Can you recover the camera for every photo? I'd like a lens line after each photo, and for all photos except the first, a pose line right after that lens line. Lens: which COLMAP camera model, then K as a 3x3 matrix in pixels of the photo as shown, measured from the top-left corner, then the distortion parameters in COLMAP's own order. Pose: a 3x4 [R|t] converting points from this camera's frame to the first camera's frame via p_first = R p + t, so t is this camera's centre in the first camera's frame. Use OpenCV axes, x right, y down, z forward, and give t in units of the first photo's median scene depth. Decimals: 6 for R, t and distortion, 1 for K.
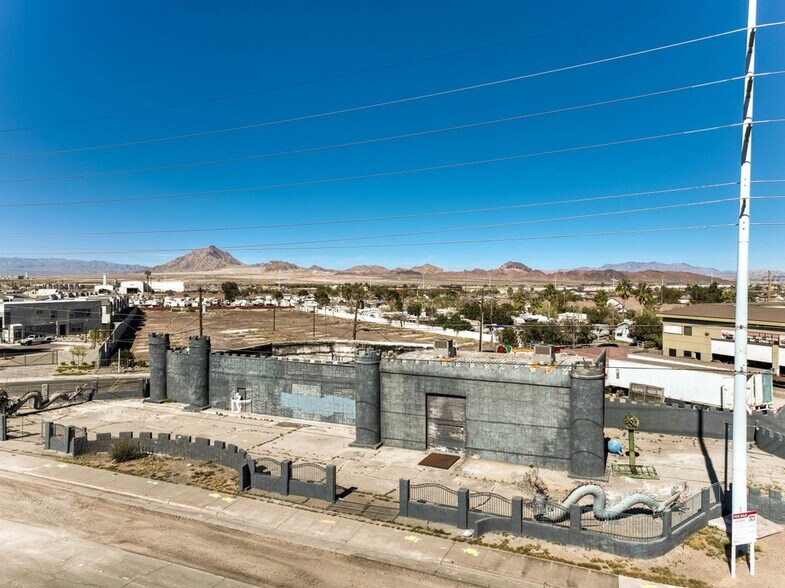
lens RADIAL K [[551.3, 0, 398.2], [0, 551.3, 292.2], [0, 0, 1]] dist [0.023285, 0.005685]
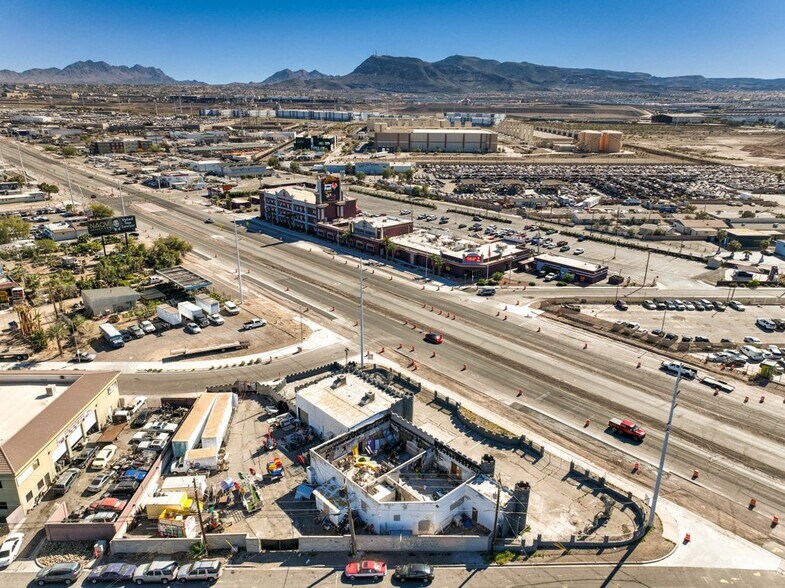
lens RADIAL K [[555.2, 0, 394.1], [0, 555.2, 277.1], [0, 0, 1]] dist [0.023672, 0.006676]
pose [[-0.922494, -0.124525, 0.365375, -0.807442], [0.000552, 0.946111, 0.323842, -1.137689], [-0.386012, 0.298944, -0.872713, 2.985123]]
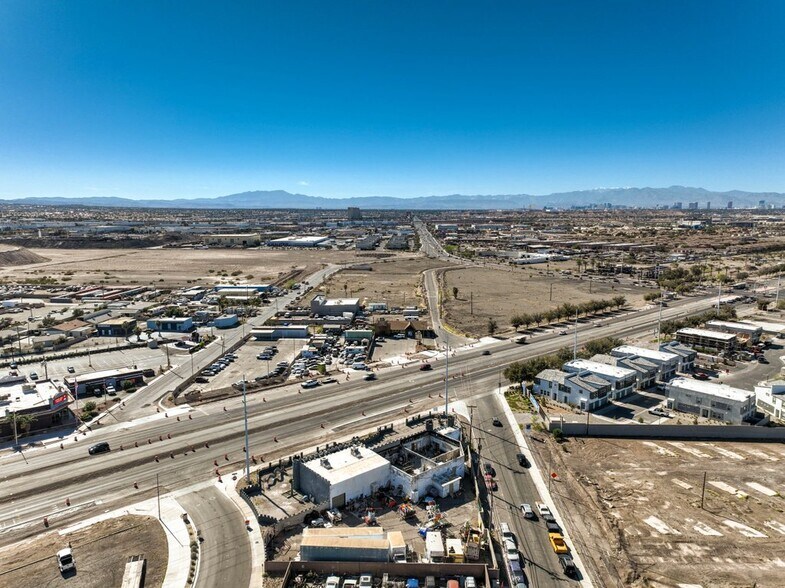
lens RADIAL K [[551.3, 0, 398.2], [0, 551.3, 292.2], [0, 0, 1]] dist [0.023285, 0.005685]
pose [[-0.412709, 0.129423, -0.901621, 2.618564], [-0.023416, 0.988019, 0.152544, -1.216102], [0.910562, 0.084069, -0.404734, 2.475290]]
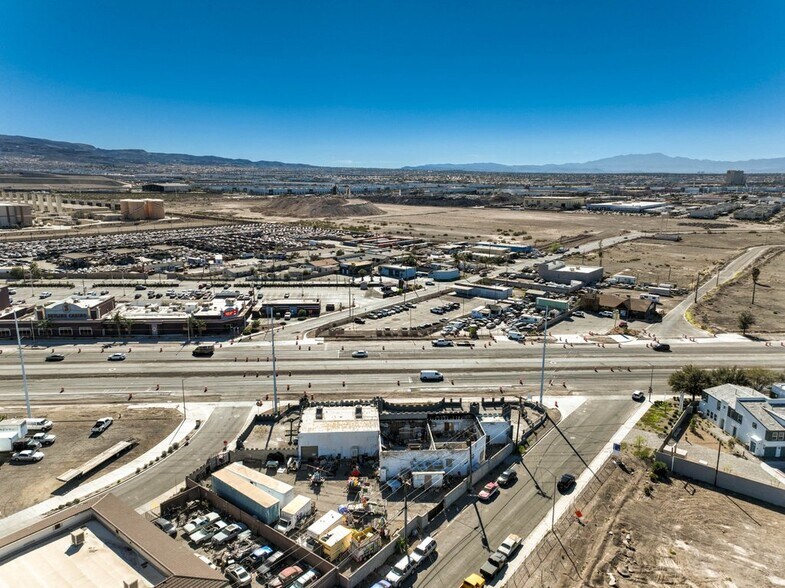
lens RADIAL K [[555.2, 0, 394.1], [0, 555.2, 277.1], [0, 0, 1]] dist [0.023672, 0.006676]
pose [[-0.875411, 0.078790, -0.476914, 1.232891], [-0.020623, 0.979640, 0.199700, -1.113301], [0.482939, 0.184656, -0.855963, 3.489133]]
